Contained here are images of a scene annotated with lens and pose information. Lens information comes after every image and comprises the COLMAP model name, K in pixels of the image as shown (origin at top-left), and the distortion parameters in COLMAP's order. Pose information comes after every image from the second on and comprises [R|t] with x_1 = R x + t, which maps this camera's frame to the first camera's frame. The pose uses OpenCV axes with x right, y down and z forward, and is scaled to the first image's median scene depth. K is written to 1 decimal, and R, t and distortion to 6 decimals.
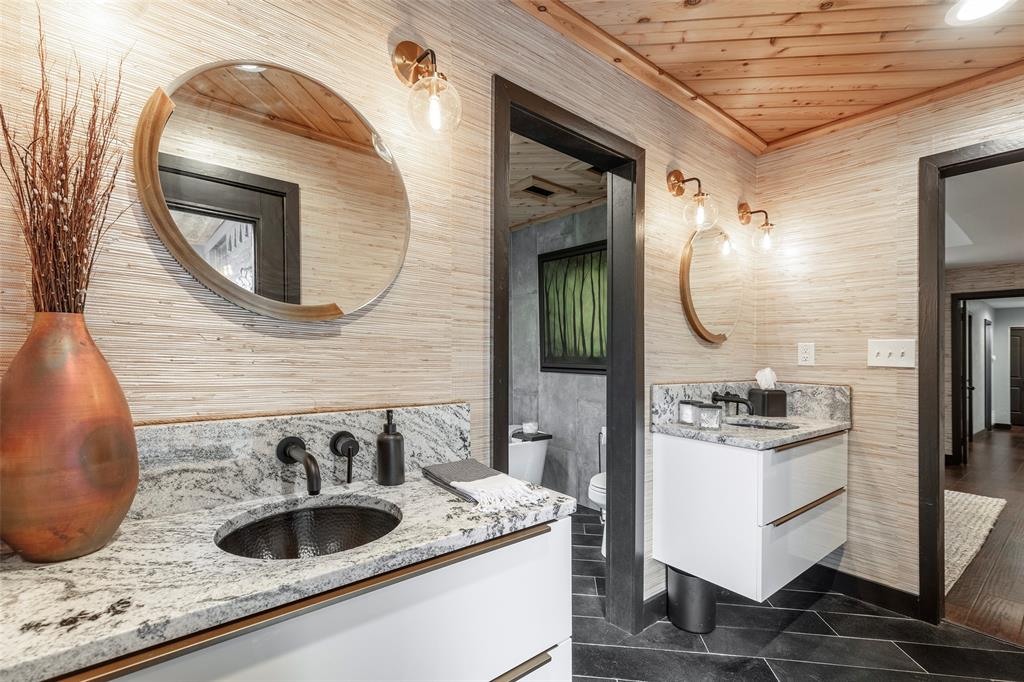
lens RADIAL K [[458.4, 0, 506.0], [0, 458.4, 346.9], [0, 0, 1]] dist [0.000612, 0.000359]
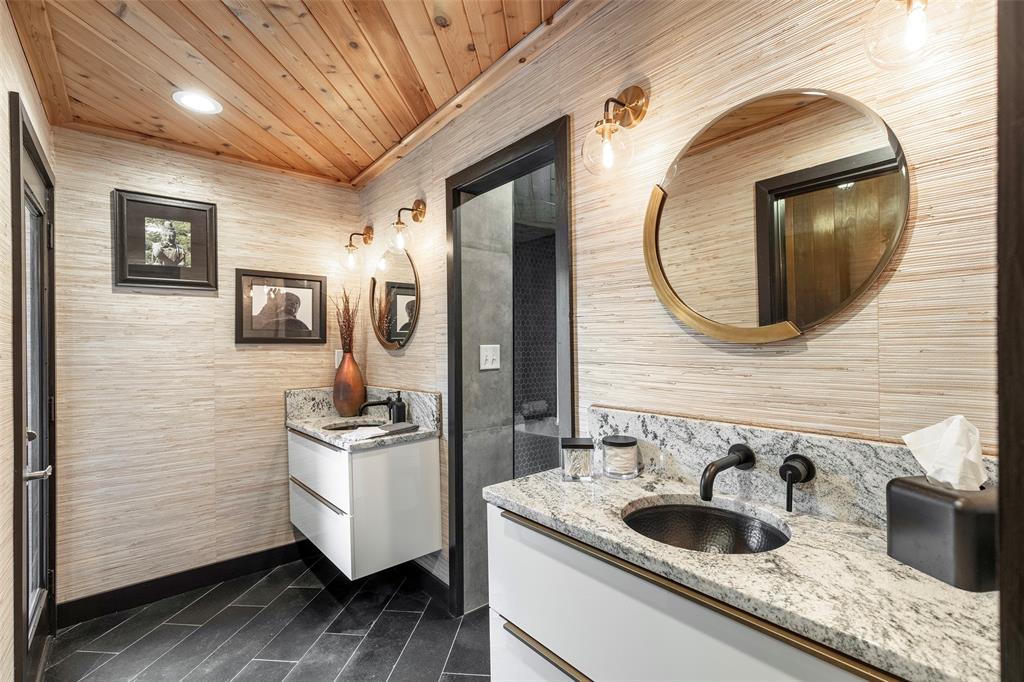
lens RADIAL K [[458.4, 0, 506.0], [0, 458.4, 346.9], [0, 0, 1]] dist [0.000612, 0.000359]
pose [[0.019088, -0.027334, -0.999444, 0.693929], [0.021187, 0.999413, -0.026928, 0.001517], [0.999593, -0.020661, 0.019656, 0.544993]]
